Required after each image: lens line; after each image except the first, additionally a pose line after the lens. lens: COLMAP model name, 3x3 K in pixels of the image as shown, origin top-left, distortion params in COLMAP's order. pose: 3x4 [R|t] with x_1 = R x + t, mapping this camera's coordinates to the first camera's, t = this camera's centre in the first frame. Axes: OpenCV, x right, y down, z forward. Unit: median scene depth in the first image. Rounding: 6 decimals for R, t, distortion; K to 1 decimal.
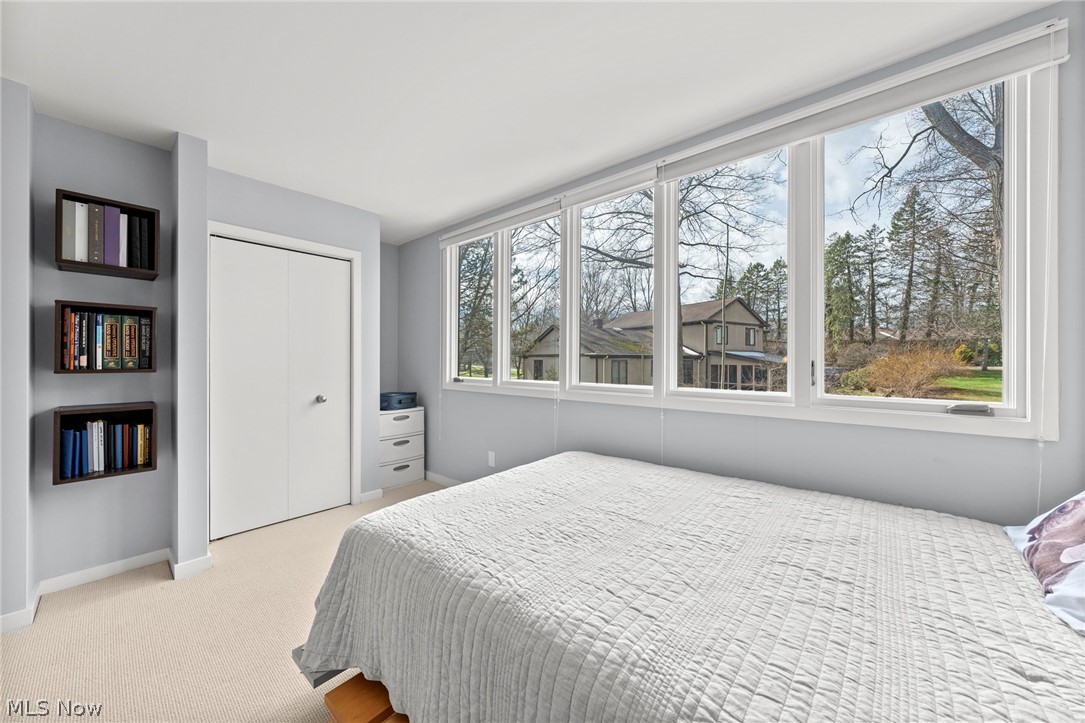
lens RADIAL K [[390.2, 0, 535.4], [0, 390.2, 360.1], [0, 0, 1]] dist [0.001634, 0.000089]
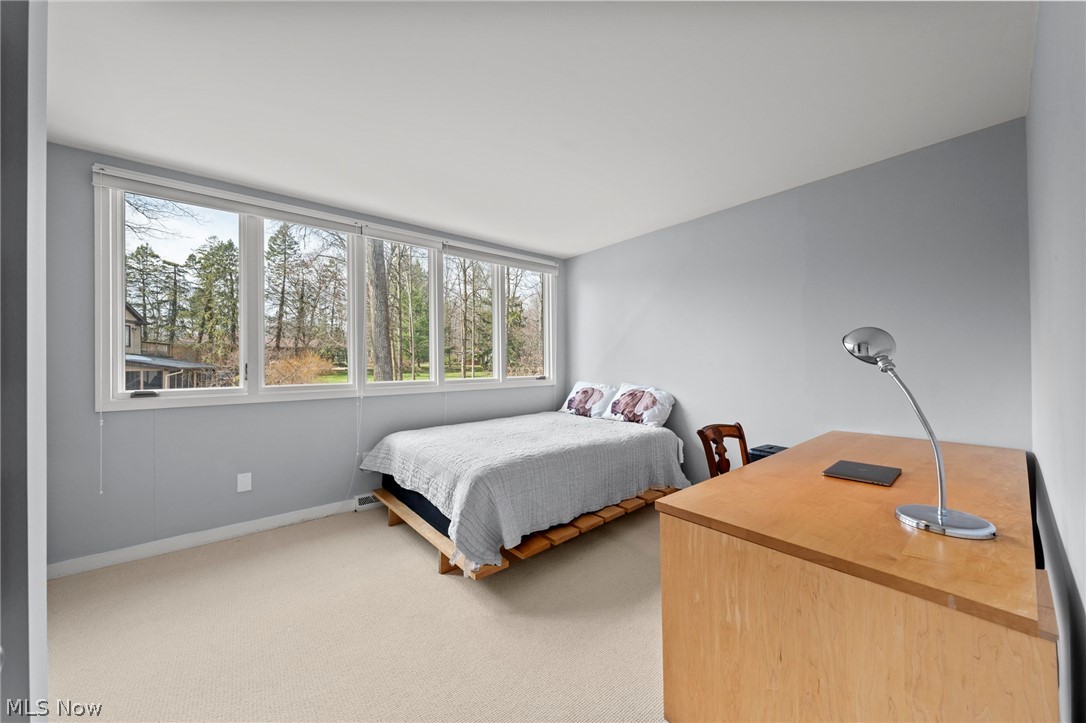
lens RADIAL K [[390.5, 0, 542.8], [0, 390.5, 360.3], [0, 0, 1]] dist [0.001634, 0.000089]
pose [[0.154841, 0.000853, 0.987939, -0.105743], [0.009018, 0.999957, -0.002277, -0.000033], [-0.987898, 0.009262, 0.154827, 0.029617]]
